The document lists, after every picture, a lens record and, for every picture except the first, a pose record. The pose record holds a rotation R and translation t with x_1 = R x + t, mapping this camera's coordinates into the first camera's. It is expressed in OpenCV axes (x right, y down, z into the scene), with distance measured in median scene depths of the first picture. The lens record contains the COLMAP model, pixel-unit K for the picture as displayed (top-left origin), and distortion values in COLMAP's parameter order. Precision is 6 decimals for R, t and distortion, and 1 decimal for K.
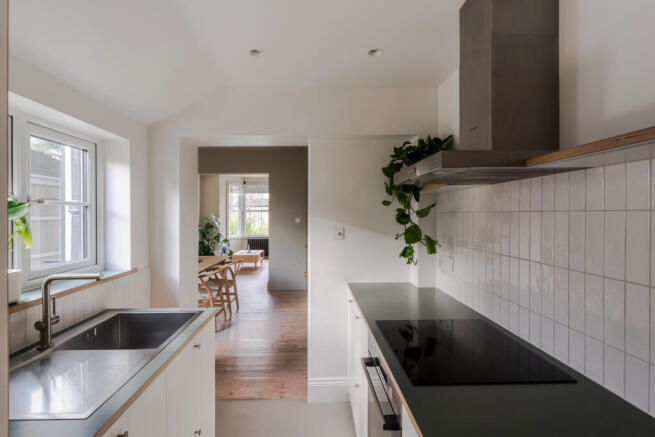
lens RADIAL K [[303.1, 0, 313.8], [0, 303.1, 216.6], [0, 0, 1]] dist [-0.000122, -0.000066]
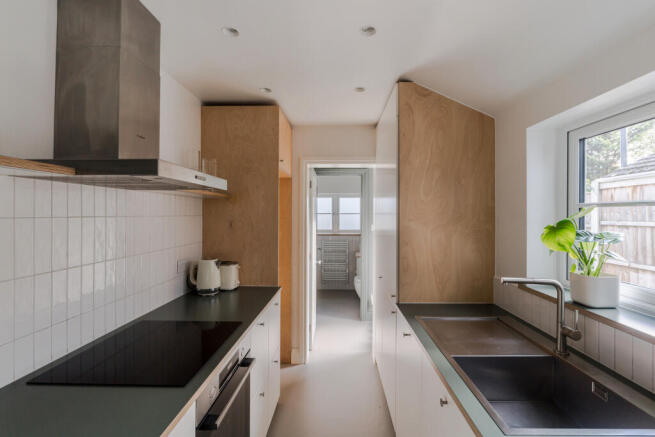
lens RADIAL K [[311.8, 0, 328.5], [0, 311.8, 212.9], [0, 0, 1]] dist [-0.000166, -0.000357]
pose [[-0.999563, 0.000756, 0.029538, -0.142414], [0.000711, 0.999999, -0.001542, -0.029488], [-0.029539, -0.001520, -0.999562, 2.006962]]
